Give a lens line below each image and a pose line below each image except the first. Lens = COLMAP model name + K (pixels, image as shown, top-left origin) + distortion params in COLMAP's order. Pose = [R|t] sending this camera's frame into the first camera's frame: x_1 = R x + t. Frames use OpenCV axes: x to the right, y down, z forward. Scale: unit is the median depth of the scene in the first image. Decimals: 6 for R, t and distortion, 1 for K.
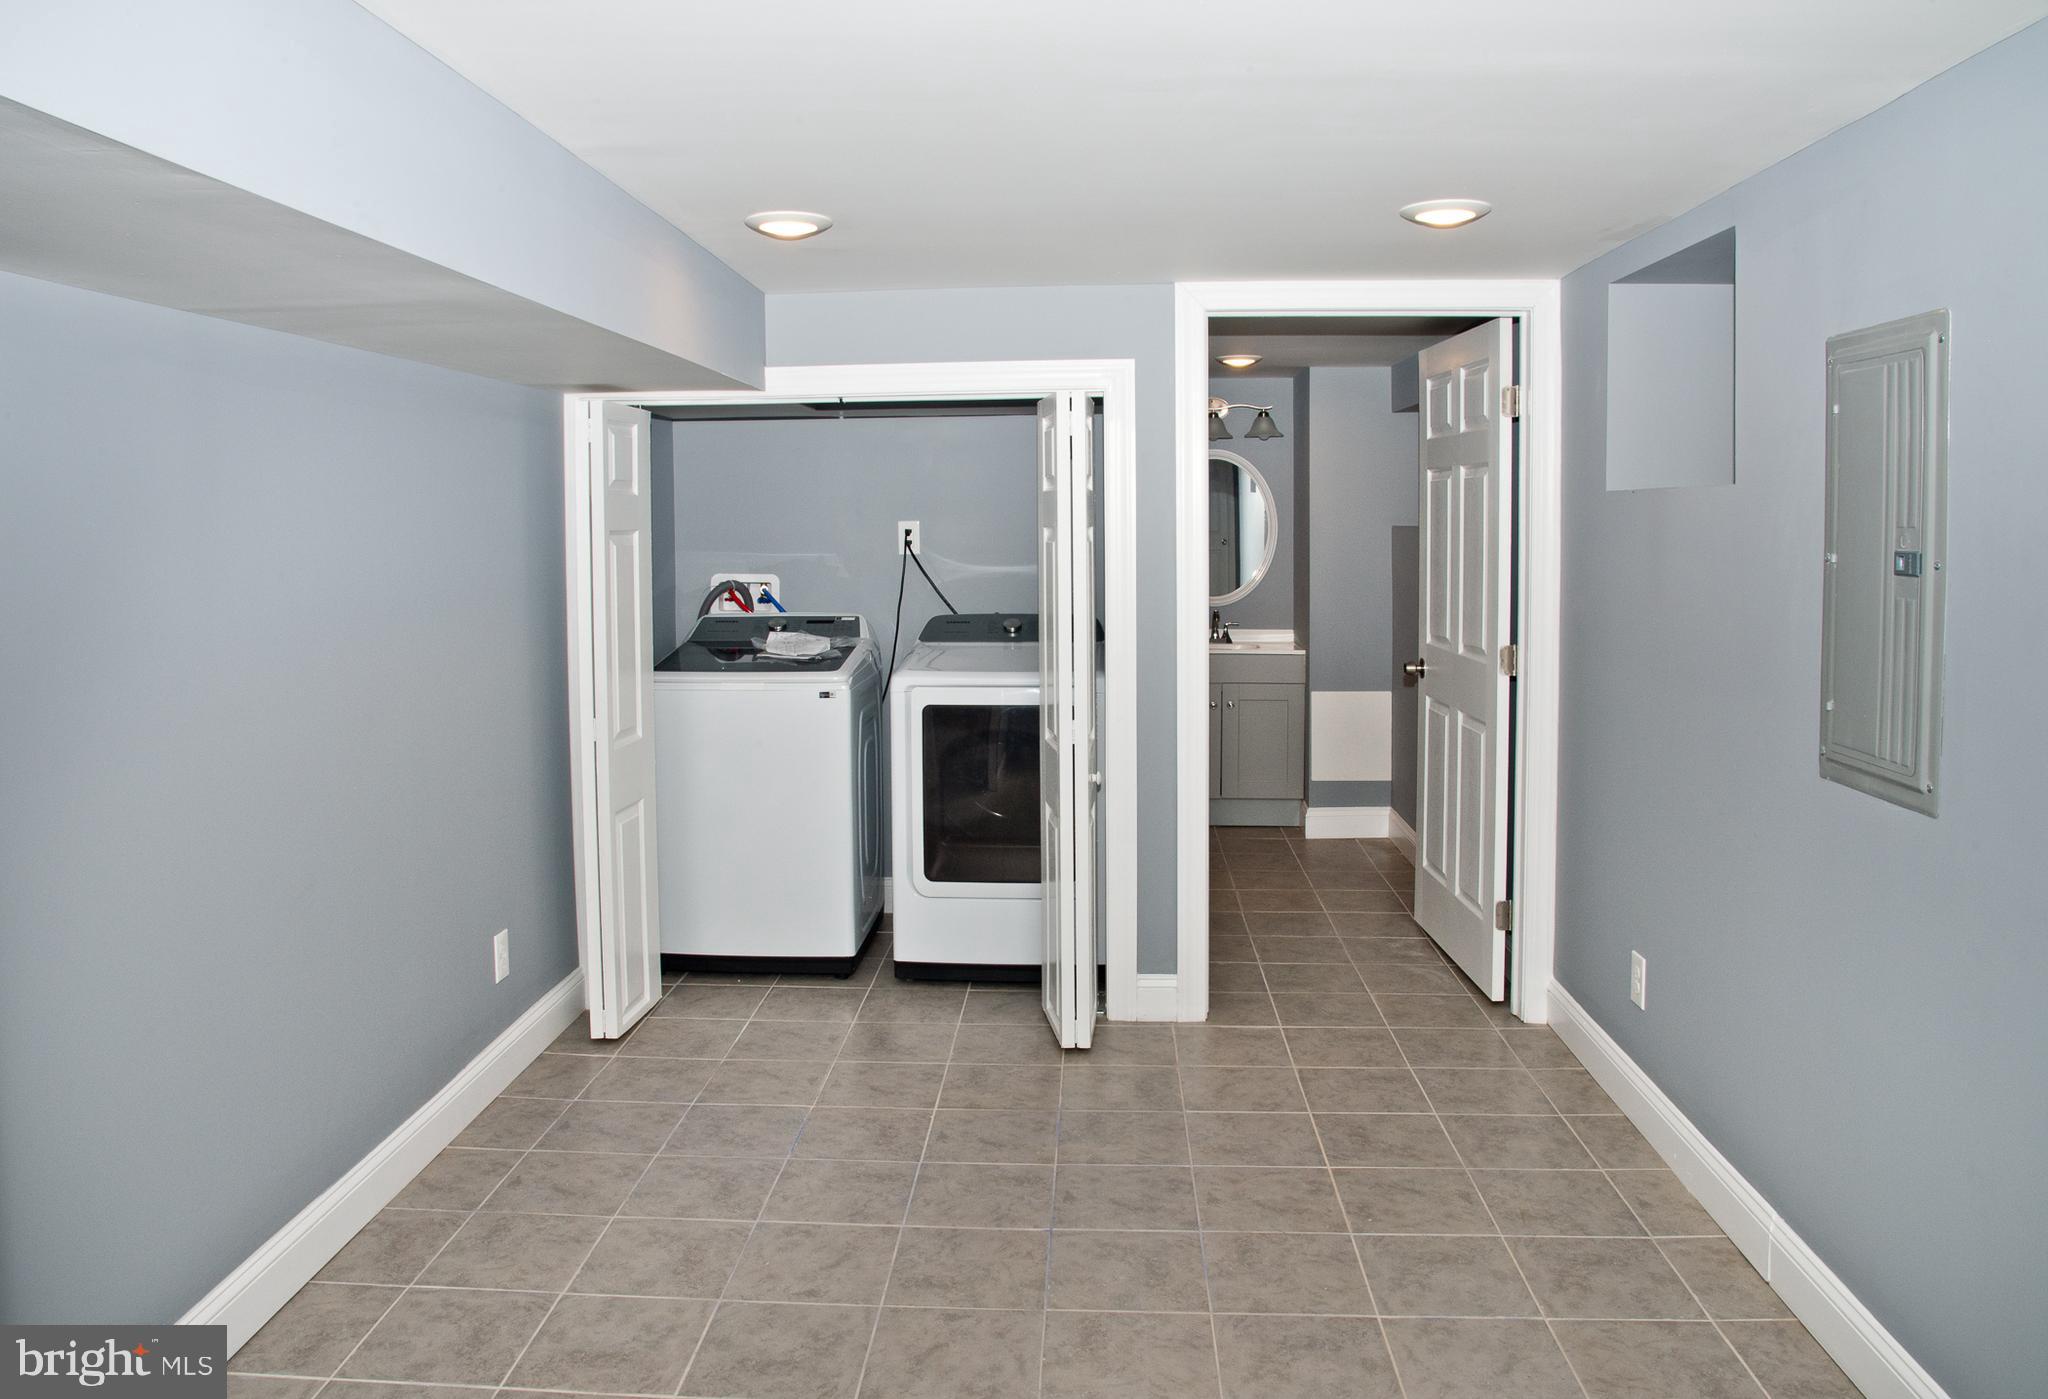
lens RADIAL K [[1683.4, 0, 1024.0], [0, 1683.4, 699.5], [0, 0, 1]] dist [-0.245691, 0.000336]
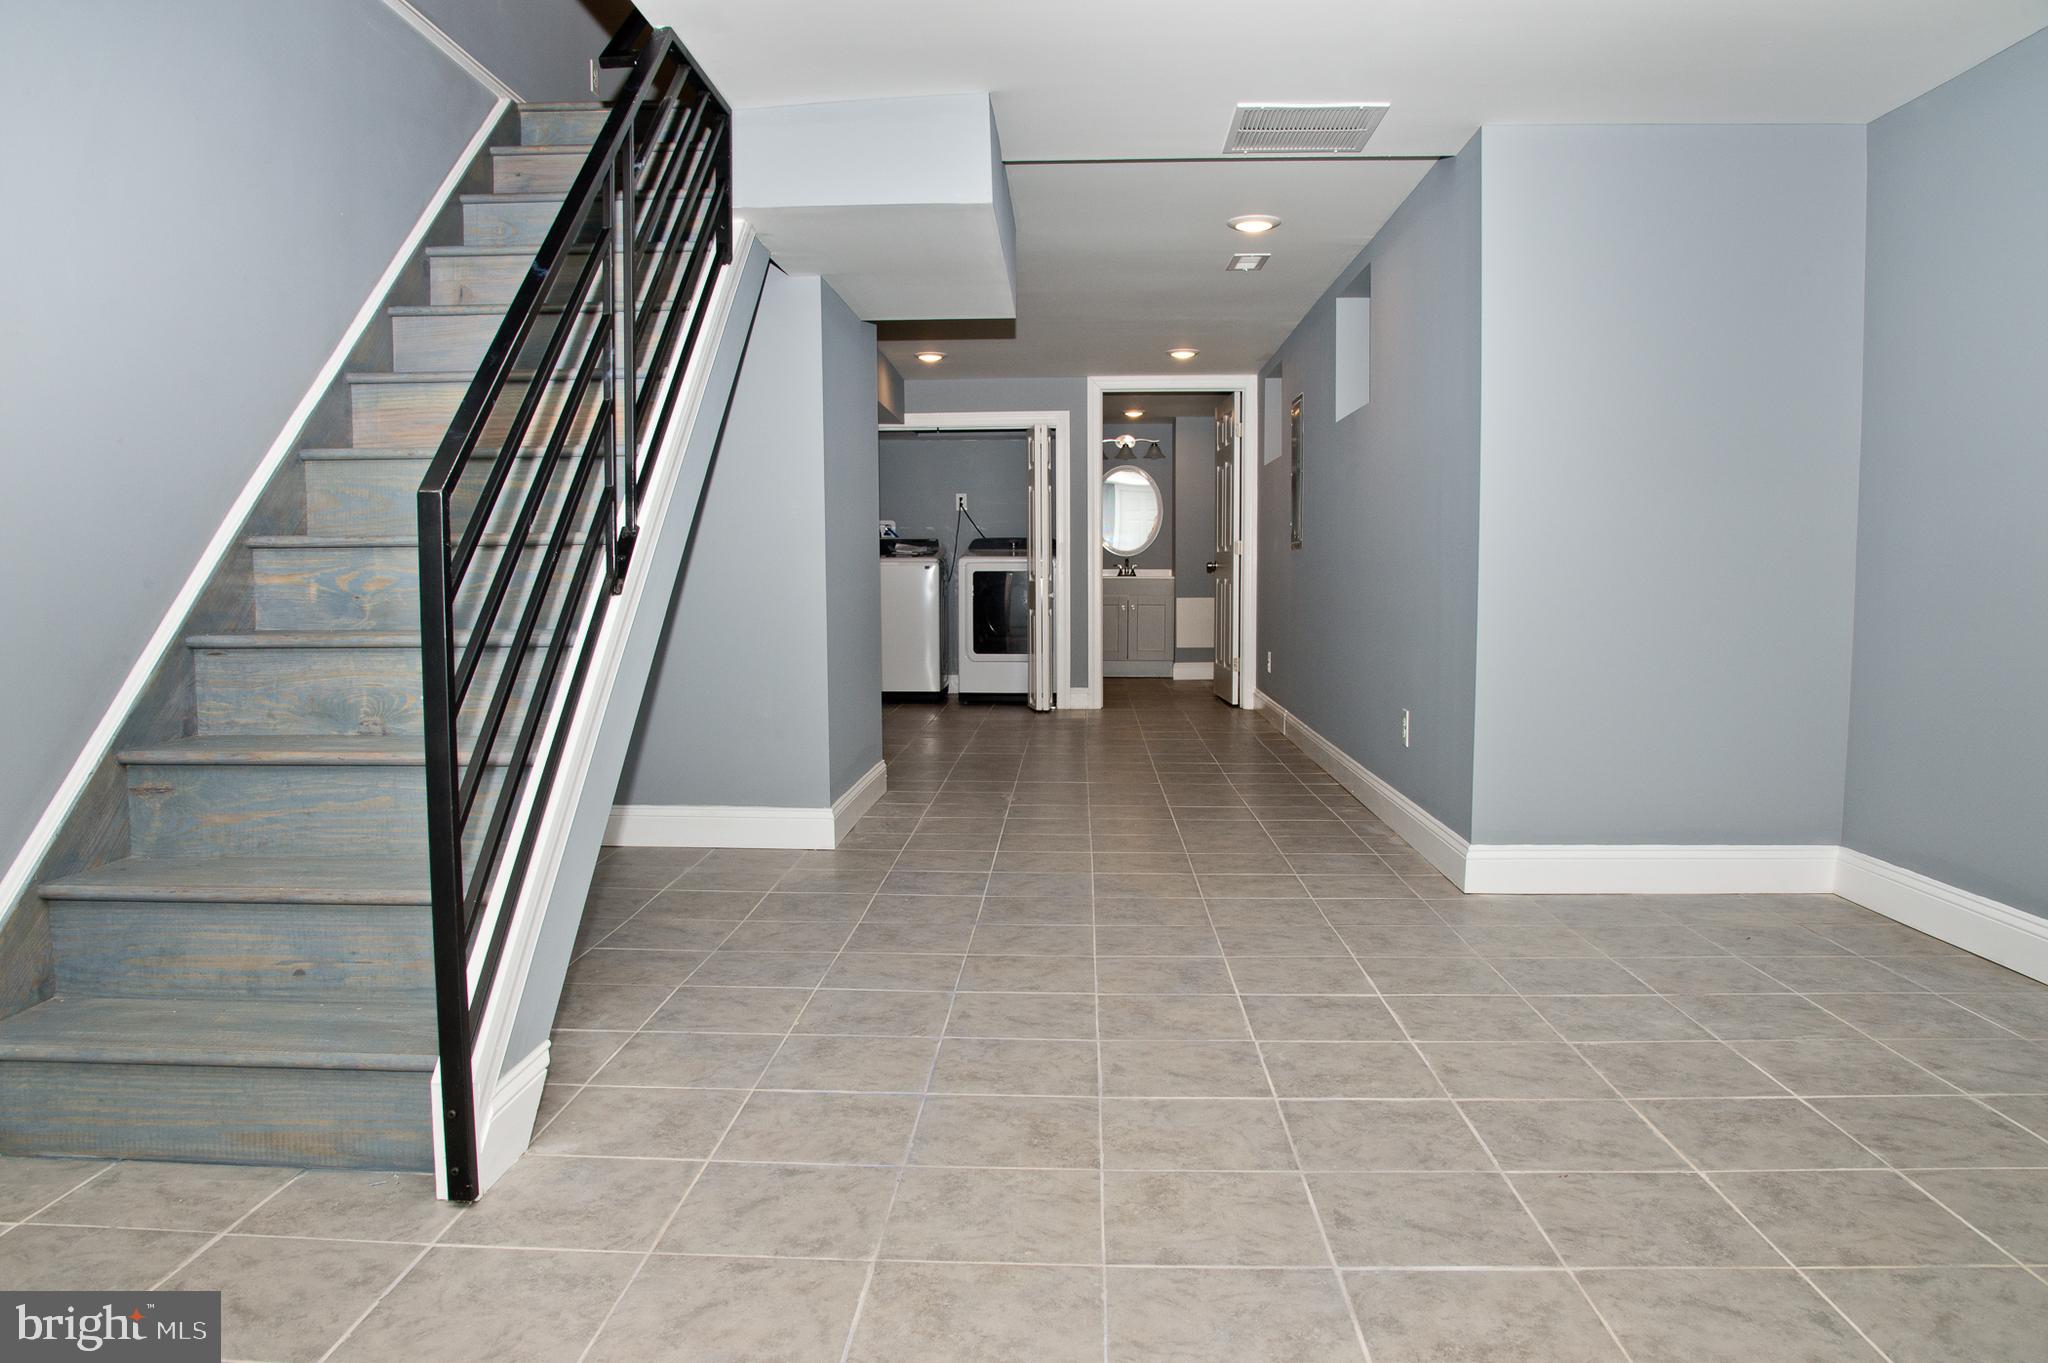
lens RADIAL K [[1372.3, 0, 1021.1], [0, 1372.3, 706.2], [0, 0, 1]] dist [-0.101630, 0.040085]
pose [[0.999930, 0.004350, 0.010987, -0.016714], [-0.004454, 0.999945, 0.009499, 0.161985], [-0.010945, -0.009548, 0.999895, -0.786272]]
